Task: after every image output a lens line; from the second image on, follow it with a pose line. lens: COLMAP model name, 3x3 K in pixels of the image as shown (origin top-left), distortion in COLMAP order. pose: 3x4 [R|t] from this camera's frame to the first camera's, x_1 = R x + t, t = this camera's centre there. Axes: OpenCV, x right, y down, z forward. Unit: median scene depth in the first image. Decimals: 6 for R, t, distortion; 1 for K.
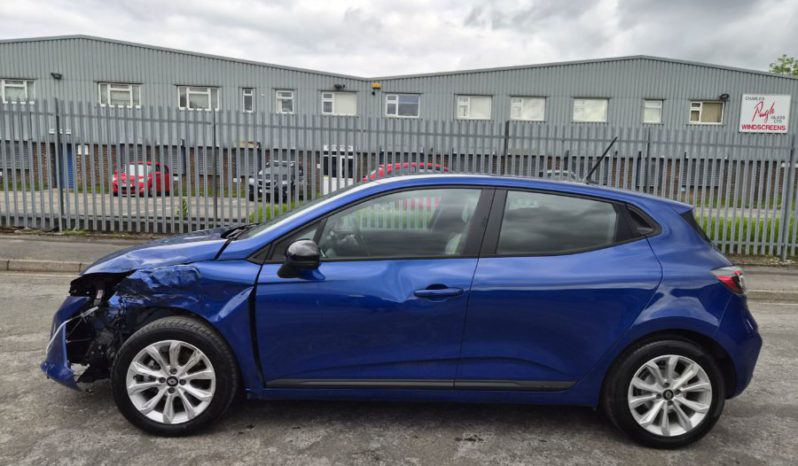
lens RADIAL K [[518.9, 0, 396.4], [0, 518.9, 242.1], [0, 0, 1]] dist [0.075360, -0.059566]
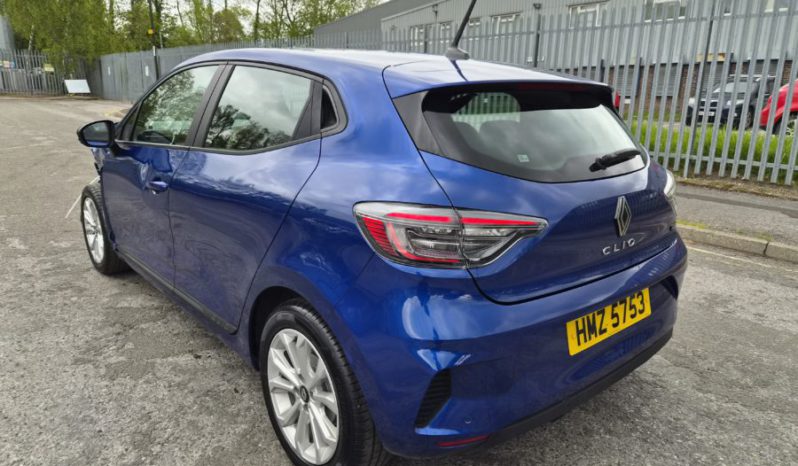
lens RADIAL K [[518.9, 0, 396.4], [0, 518.9, 242.1], [0, 0, 1]] dist [0.075360, -0.059566]
pose [[0.630979, 0.195873, -0.750666, 0.108204], [-0.092122, 0.979674, 0.178194, -0.002137], [0.770311, -0.043284, 0.636198, 0.073036]]
